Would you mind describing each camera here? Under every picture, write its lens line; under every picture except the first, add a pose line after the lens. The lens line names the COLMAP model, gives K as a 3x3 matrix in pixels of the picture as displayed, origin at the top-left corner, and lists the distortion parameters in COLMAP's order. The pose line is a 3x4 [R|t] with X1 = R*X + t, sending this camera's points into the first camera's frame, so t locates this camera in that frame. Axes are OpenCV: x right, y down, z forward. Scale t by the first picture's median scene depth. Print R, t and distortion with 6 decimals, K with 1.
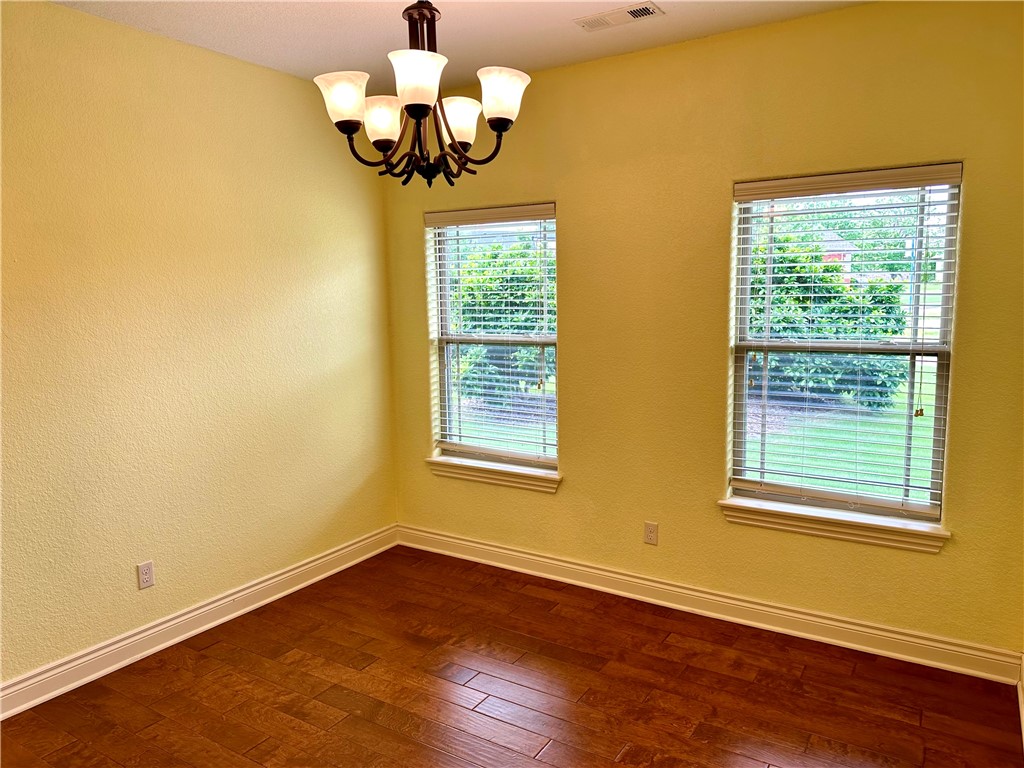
lens RADIAL K [[717.8, 0, 514.8], [0, 717.8, 384.5], [0, 0, 1]] dist [0.029963, -0.025130]
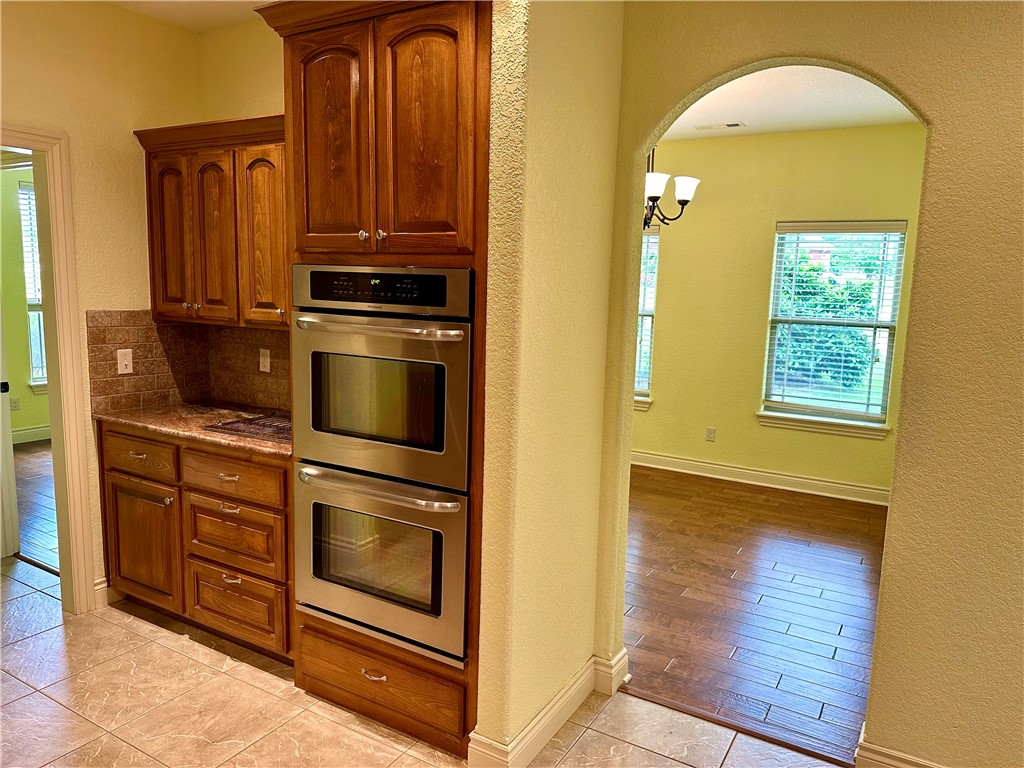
lens RADIAL K [[717.8, 0, 509.7], [0, 717.8, 382.8], [0, 0, 1]] dist [0.029963, -0.025130]
pose [[0.998798, 0.040537, 0.027570, -0.352289], [-0.041106, 0.998946, 0.020408, 0.087312], [-0.026714, -0.021517, 0.999412, -0.681031]]
